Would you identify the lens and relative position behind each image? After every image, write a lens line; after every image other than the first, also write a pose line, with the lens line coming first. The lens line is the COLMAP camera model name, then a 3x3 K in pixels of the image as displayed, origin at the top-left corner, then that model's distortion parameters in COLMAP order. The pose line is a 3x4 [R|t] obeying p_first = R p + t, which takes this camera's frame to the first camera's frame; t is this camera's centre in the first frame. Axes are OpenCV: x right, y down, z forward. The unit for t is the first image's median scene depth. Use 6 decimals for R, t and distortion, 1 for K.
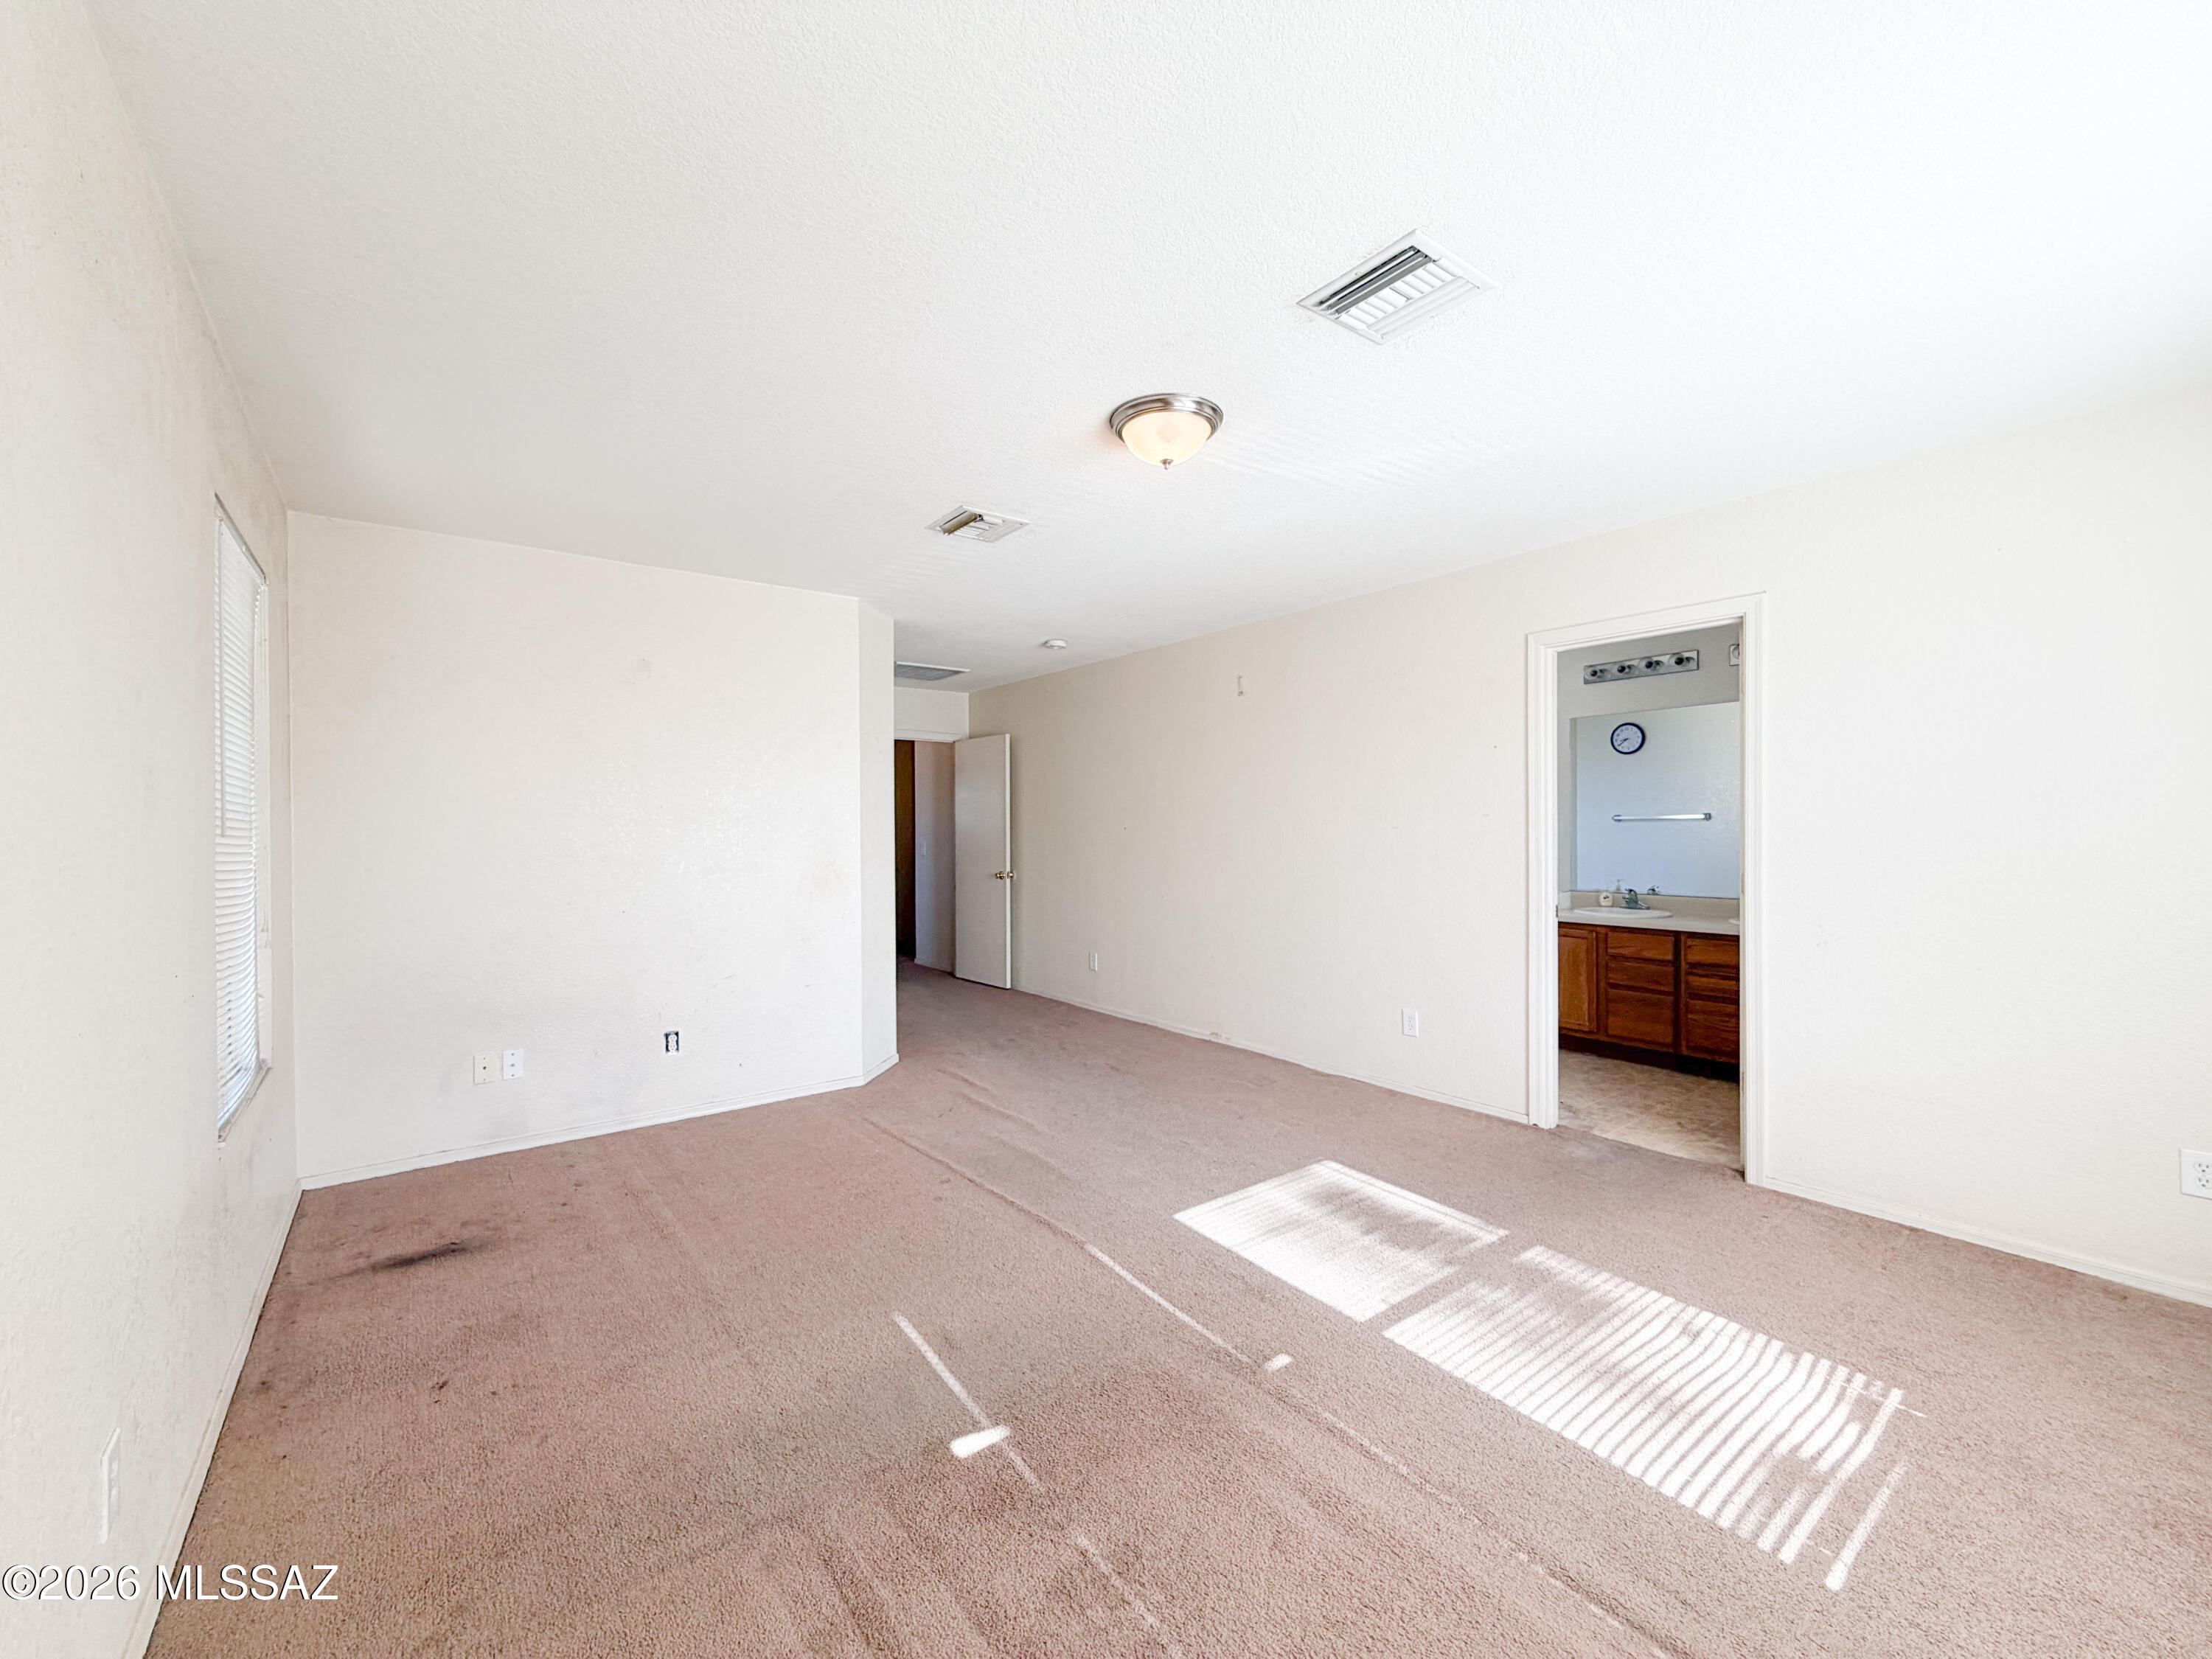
lens RADIAL K [[879.6, 0, 1099.2], [0, 879.6, 827.1], [0, 0, 1]] dist [-0.000860, -0.000137]
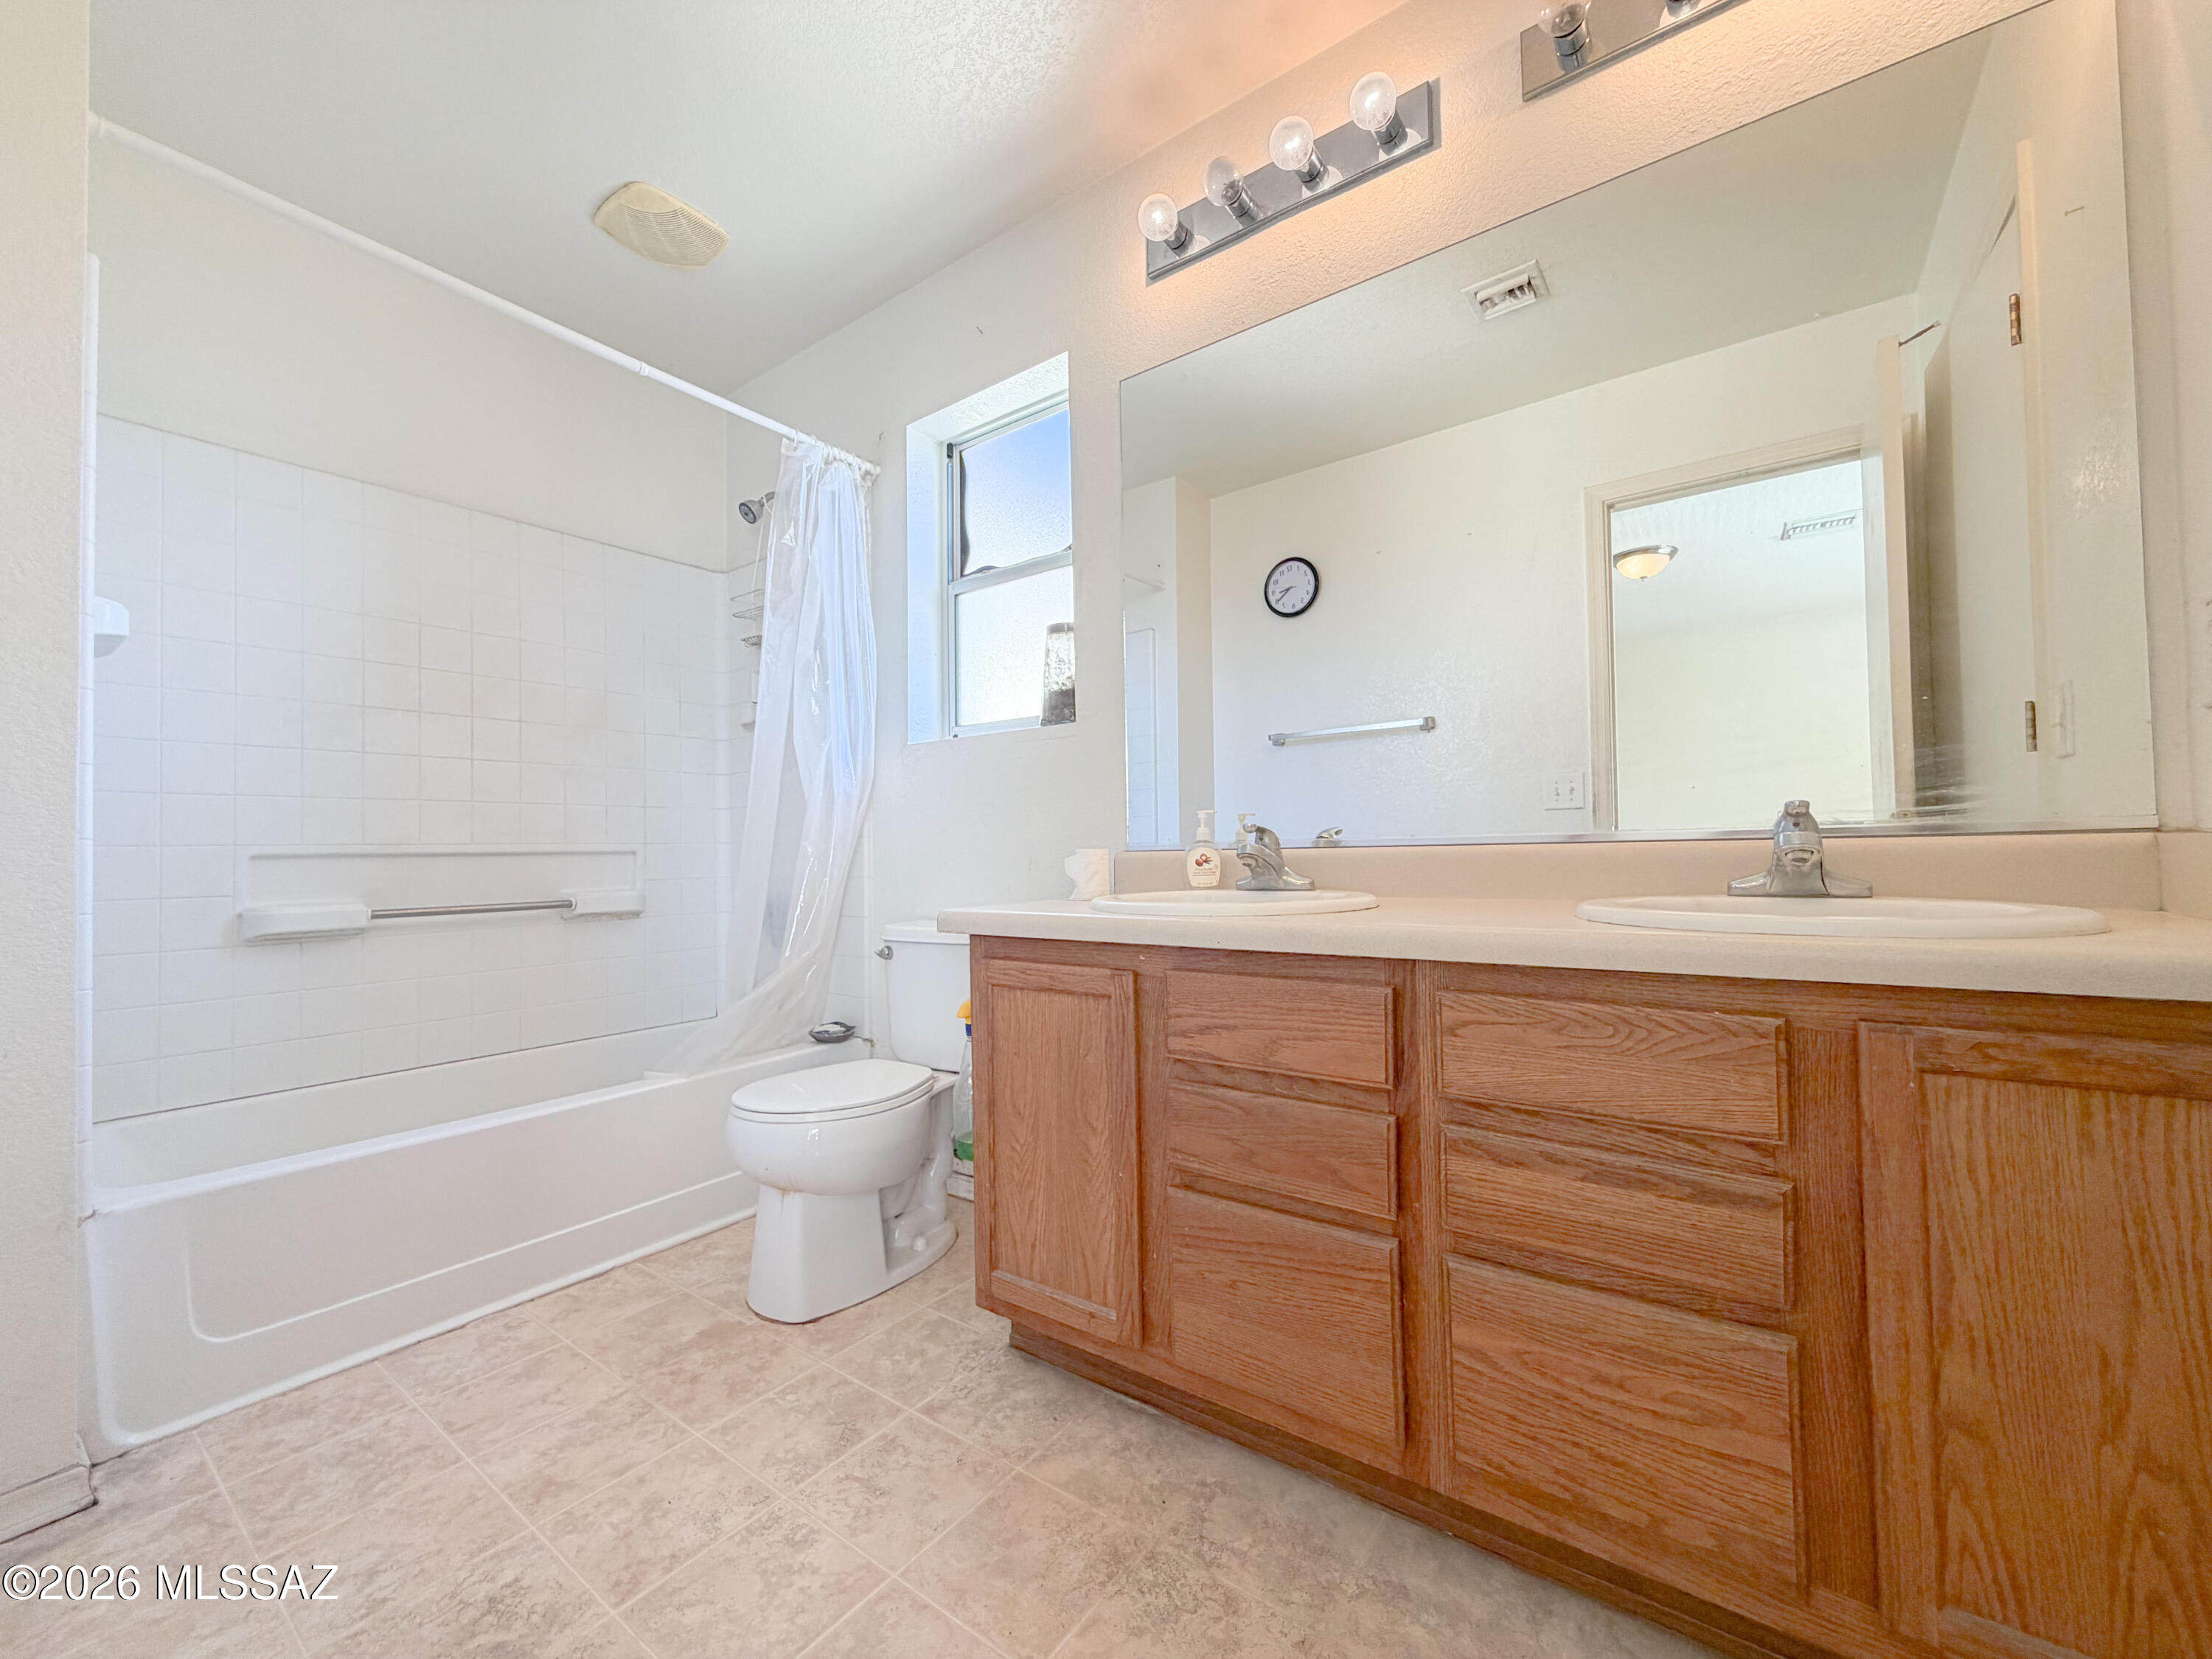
lens RADIAL K [[879.6, 0, 1105.7], [0, 879.6, 826.2], [0, 0, 1]] dist [-0.000860, -0.000137]
pose [[0.958089, -0.008314, 0.286349, 0.496564], [0.016012, 0.999570, -0.024553, 0.083404], [-0.286022, 0.028109, 0.957811, 0.768583]]
